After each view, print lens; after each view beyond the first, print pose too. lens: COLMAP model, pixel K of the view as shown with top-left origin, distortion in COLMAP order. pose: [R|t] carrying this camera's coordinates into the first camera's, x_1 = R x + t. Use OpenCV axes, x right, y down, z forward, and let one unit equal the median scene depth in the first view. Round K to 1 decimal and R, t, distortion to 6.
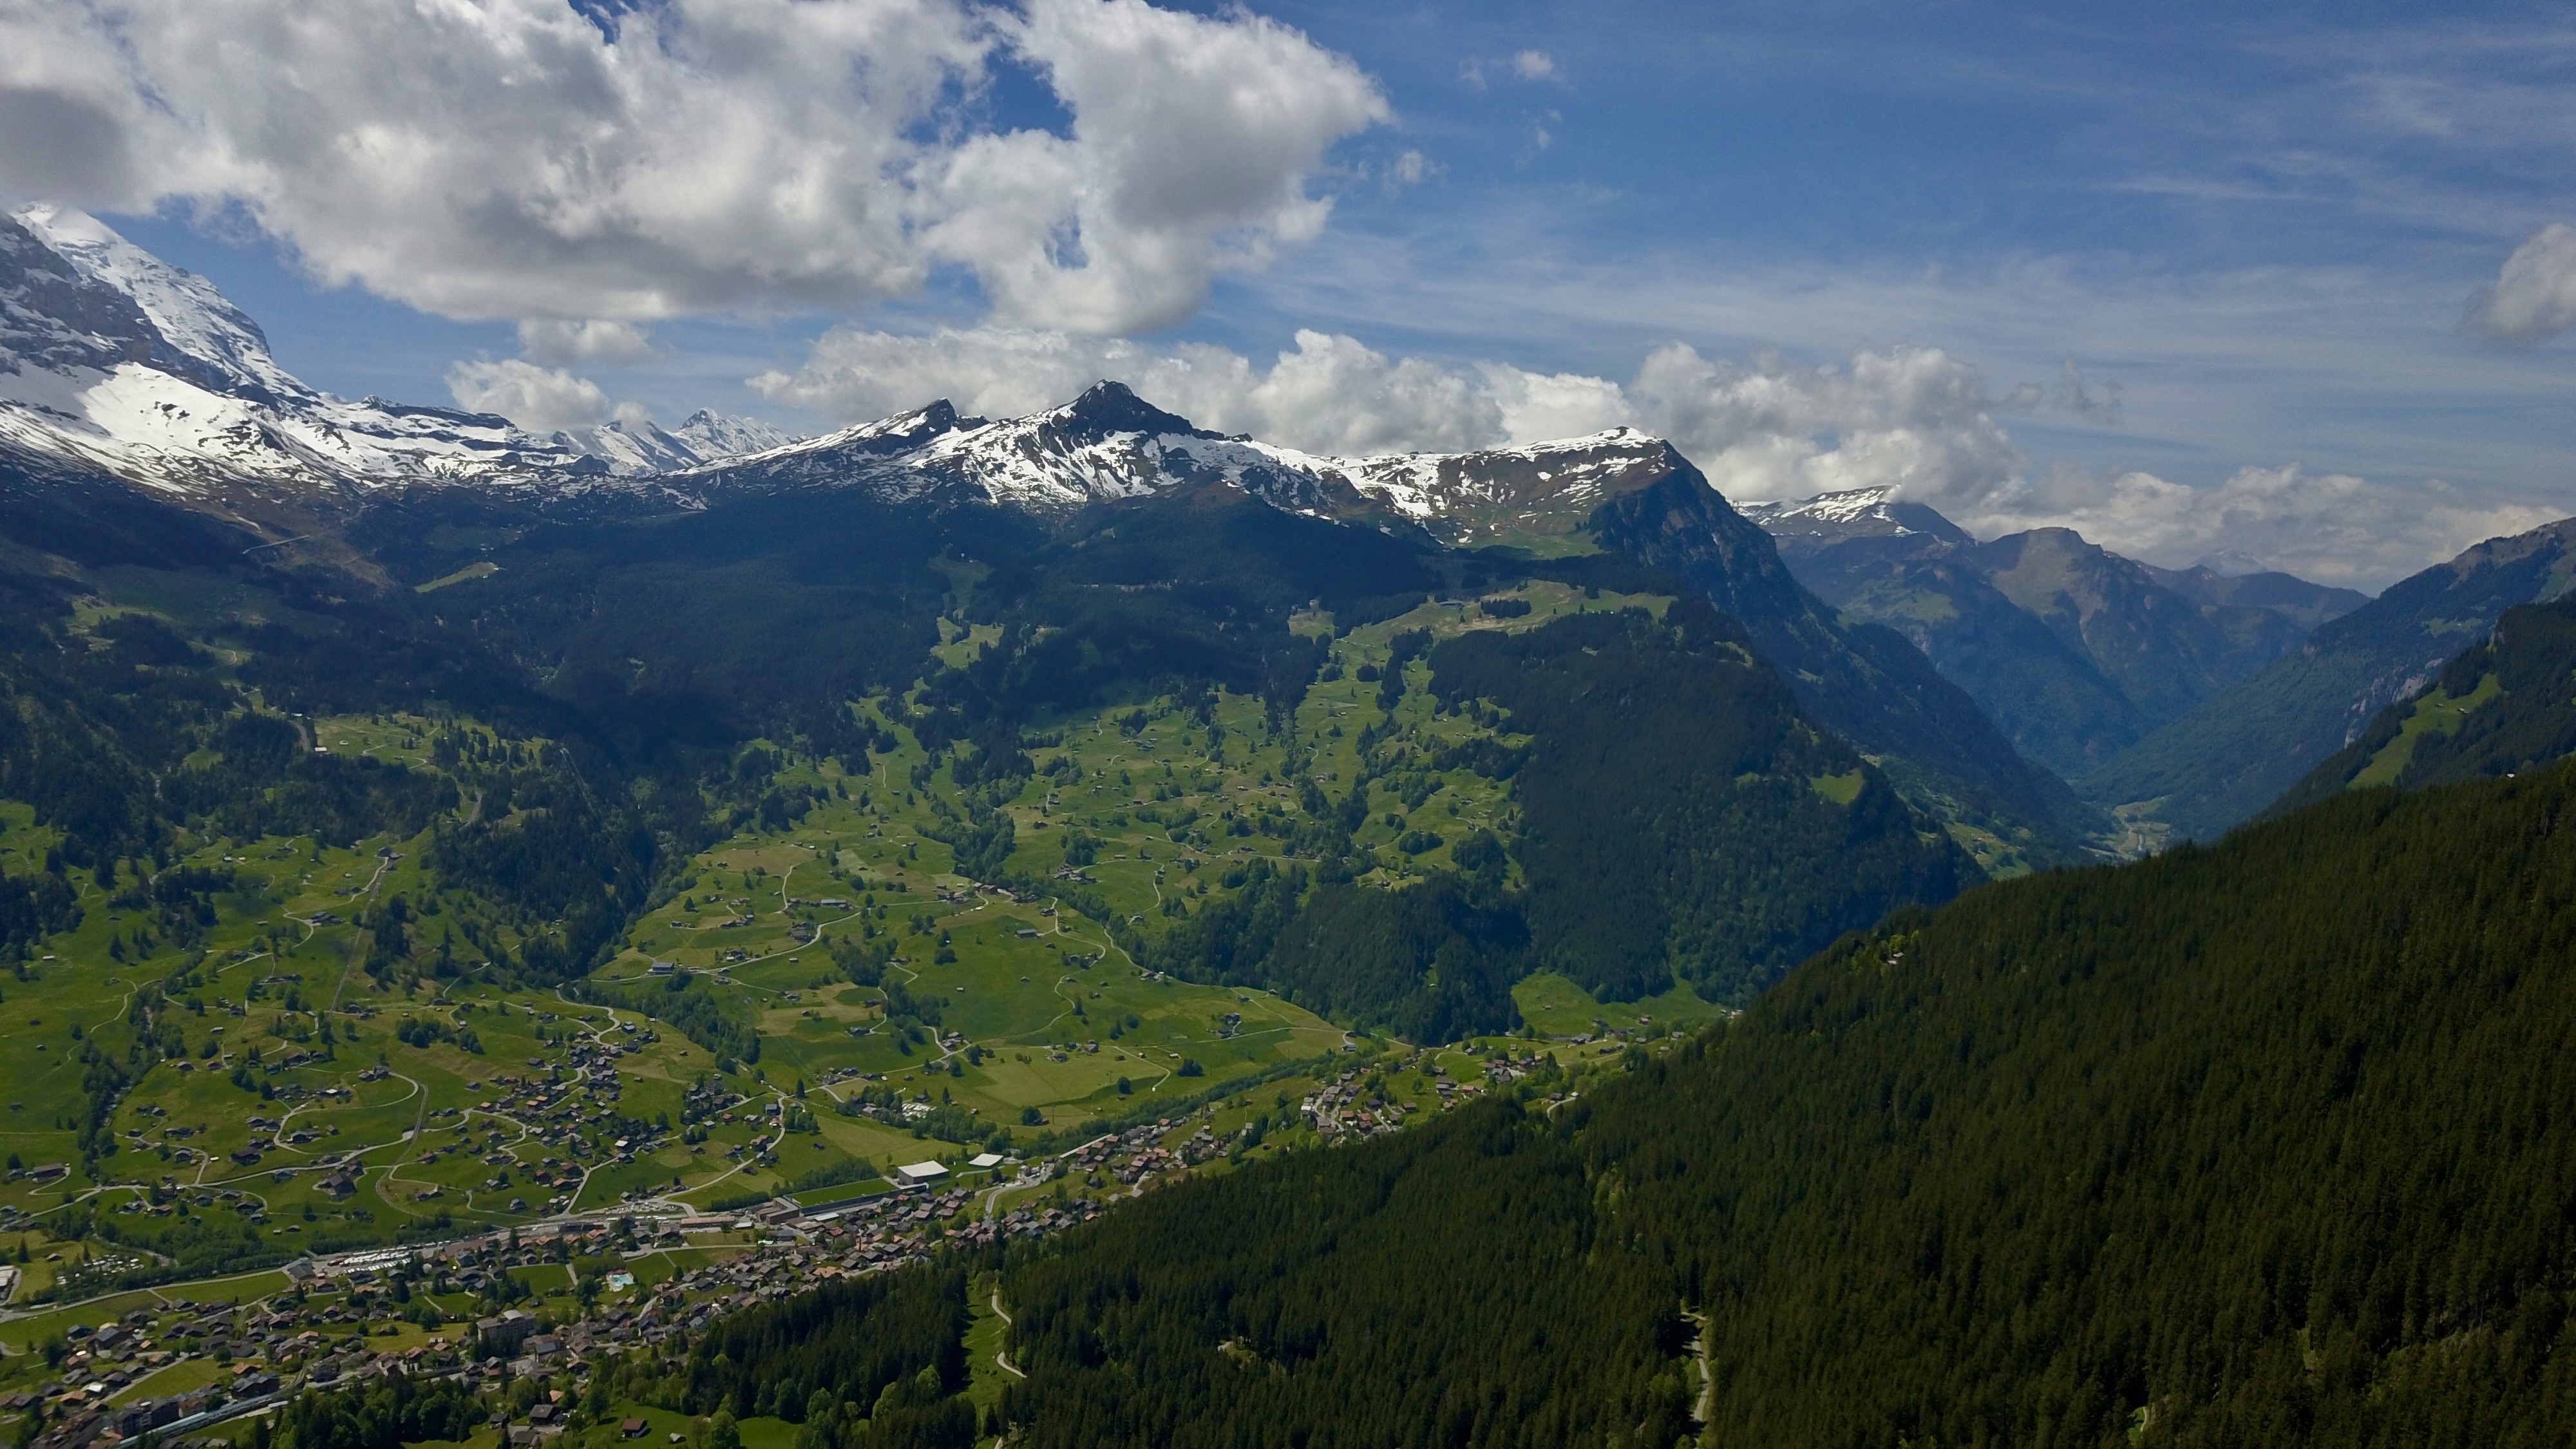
lens RADIAL K [[1972.3, 0, 1284.2], [0, 1972.3, 736.0], [0, 0, 1]] dist [-0.002099, 0.013863]
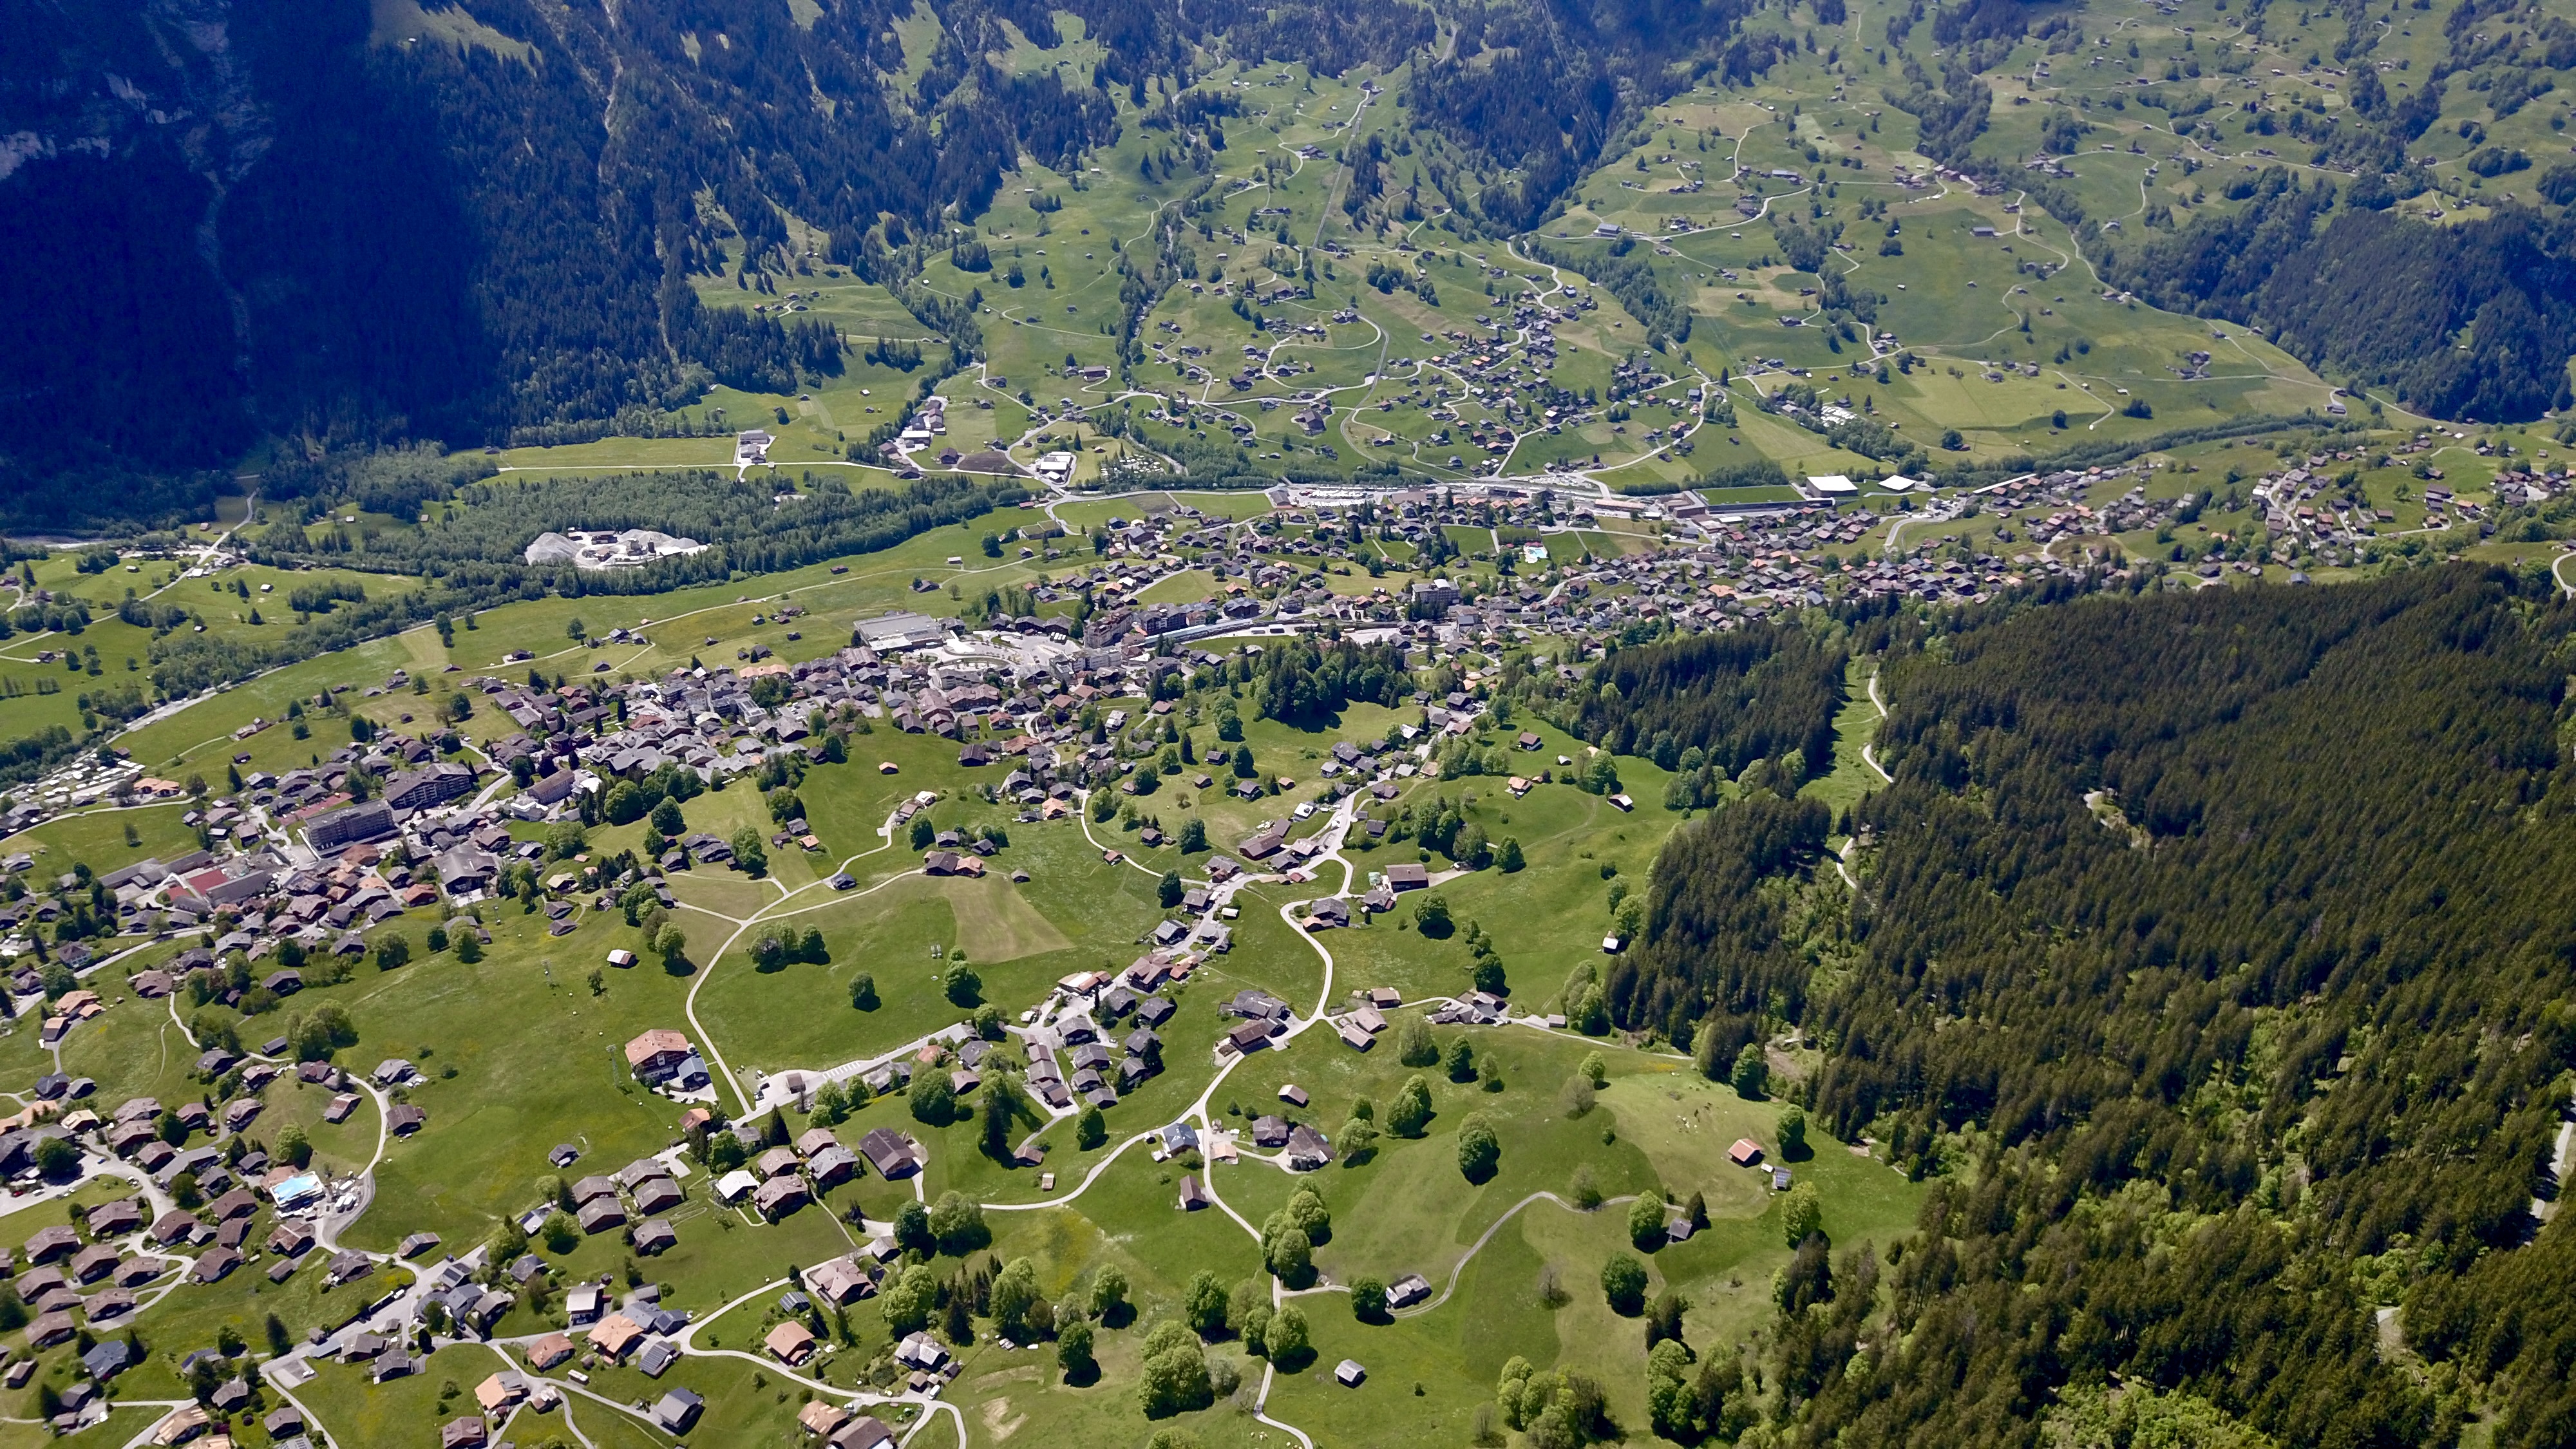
lens RADIAL K [[1972.3, 0, 1284.2], [0, 1972.3, 736.0], [0, 0, 1]] dist [-0.002099, 0.013863]
pose [[0.890539, 0.213451, -0.401721, 0.000154], [-0.043533, 0.919016, 0.391808, -0.035386], [0.452820, -0.331432, 0.827712, -0.003164]]
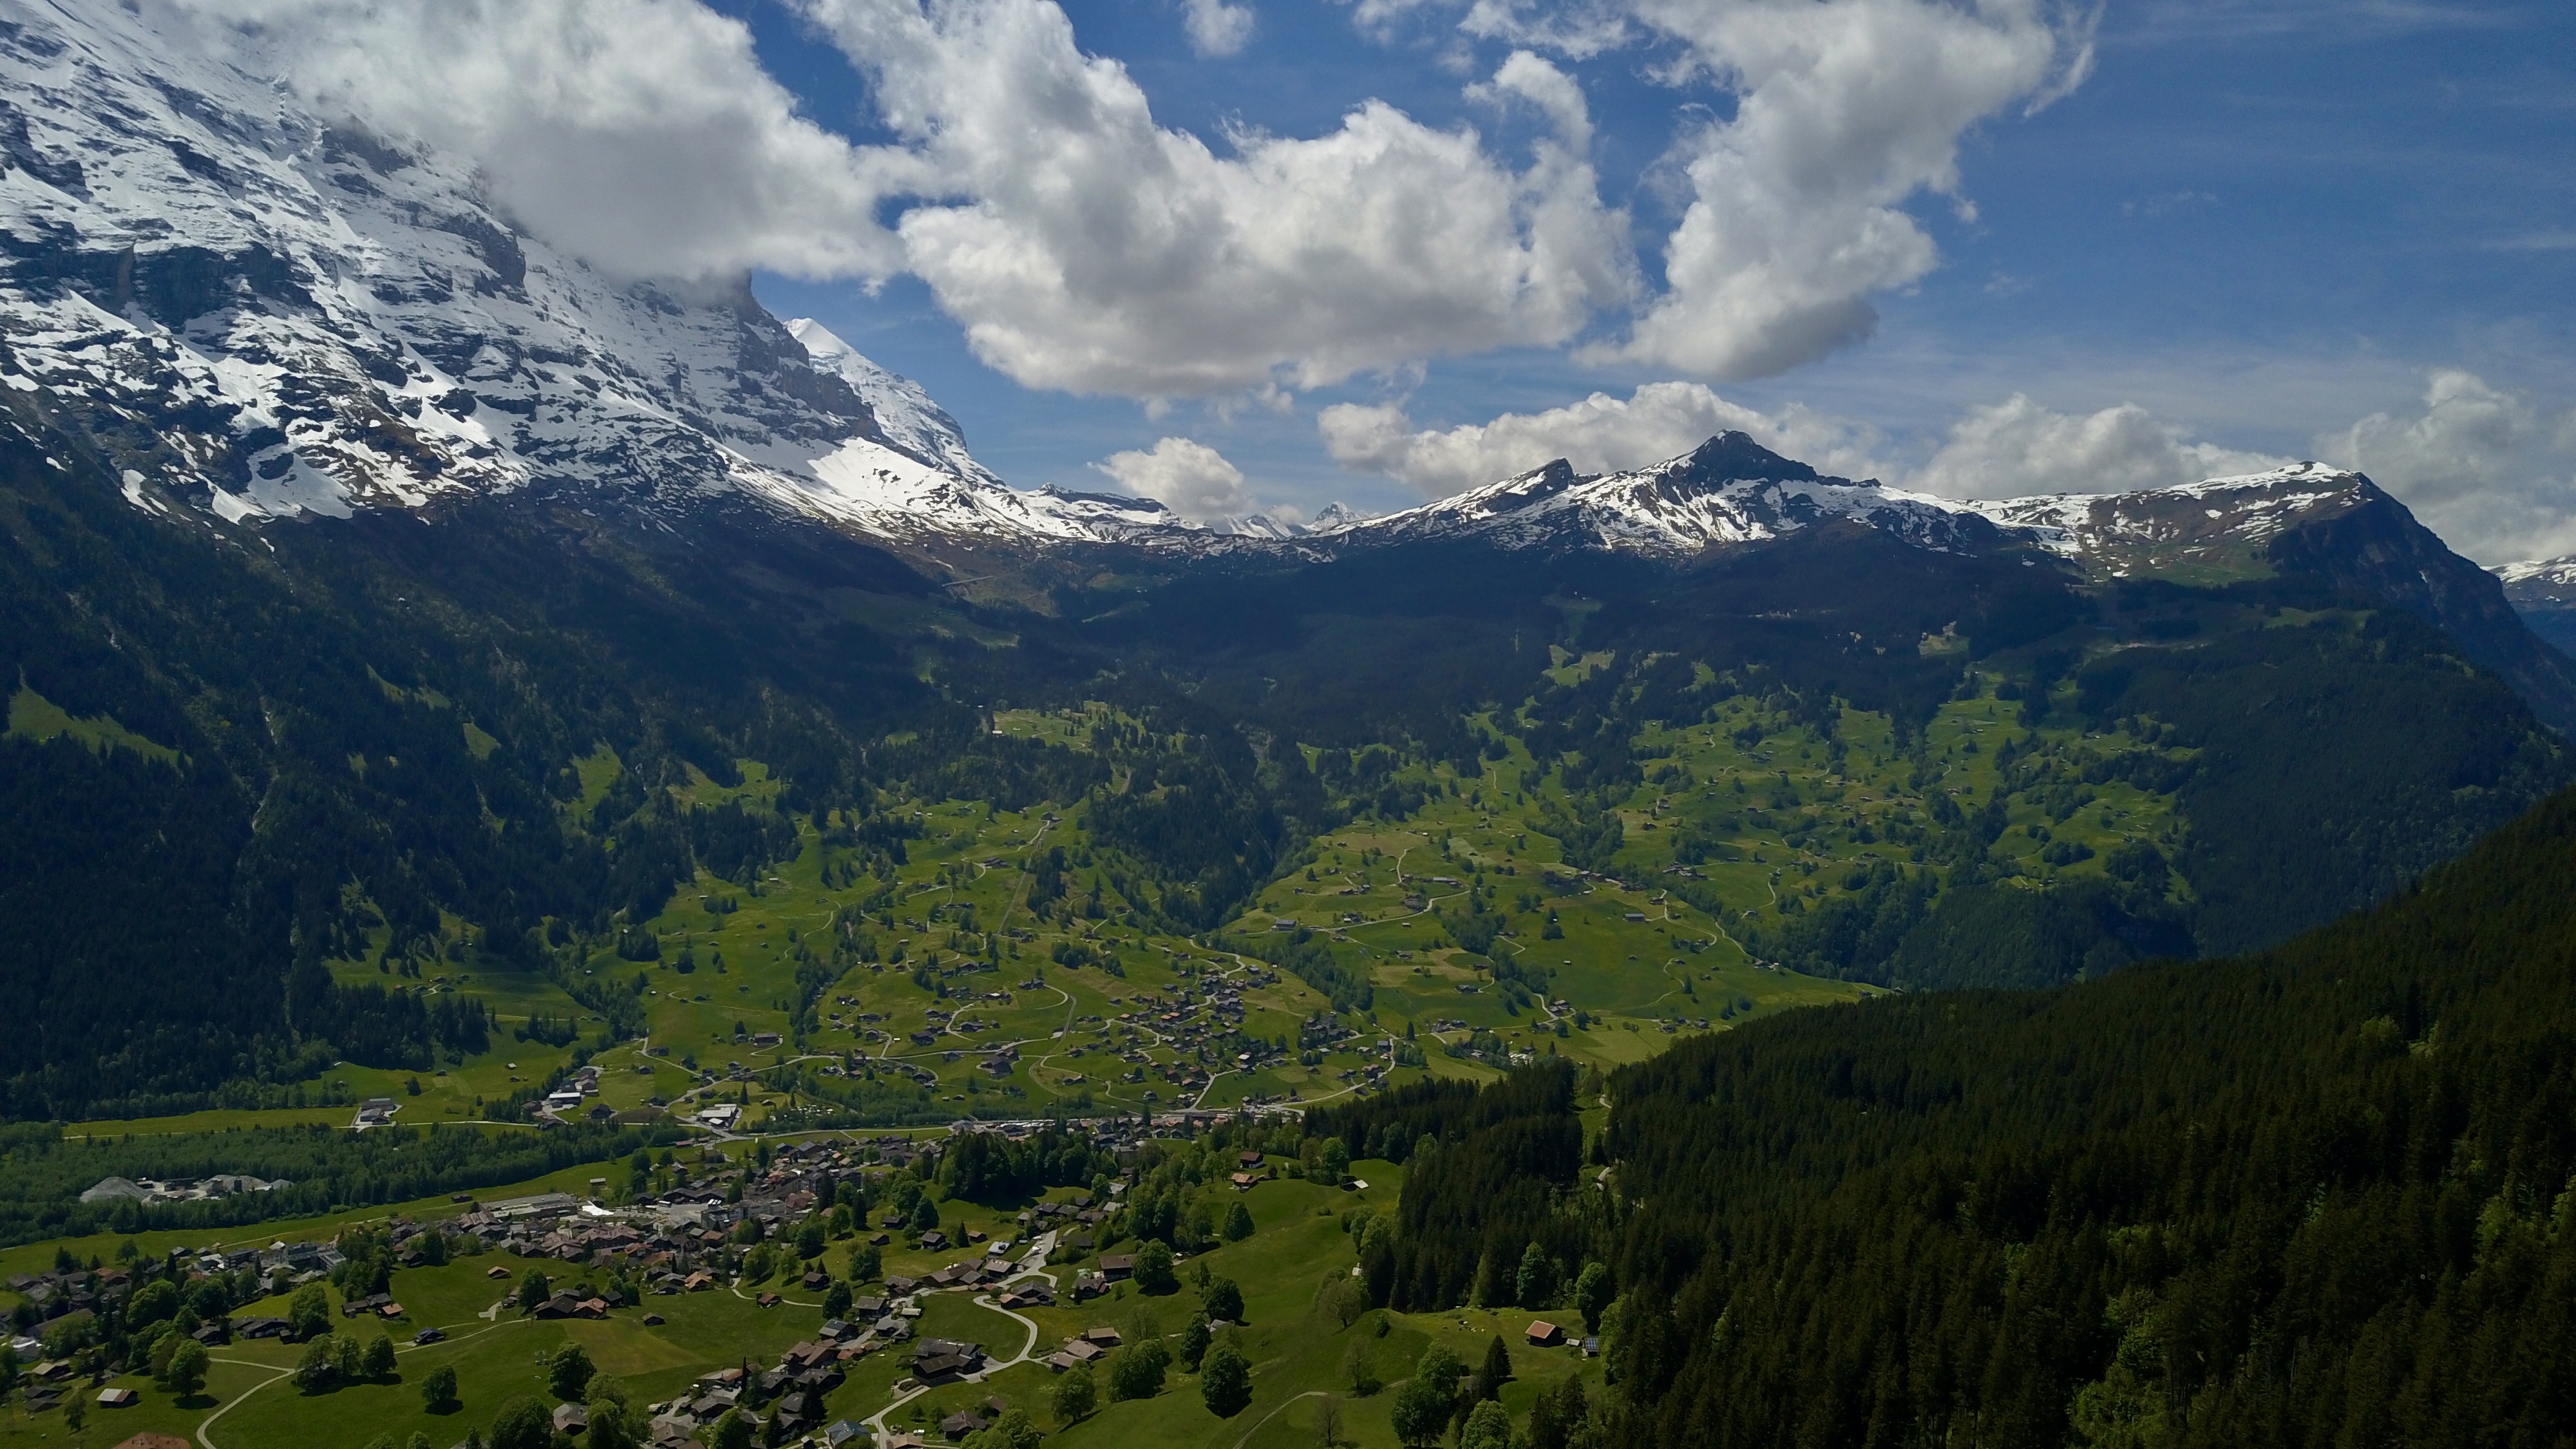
lens RADIAL K [[1961.7, 0, 1279.2], [0, 1961.7, 725.8], [0, 0, 1]] dist [0.016182, -0.008278]
pose [[0.951972, 0.010325, -0.306010, -0.001108], [-0.026867, 0.998393, -0.049894, 0.066197], [0.305003, 0.055719, 0.950720, 0.005021]]
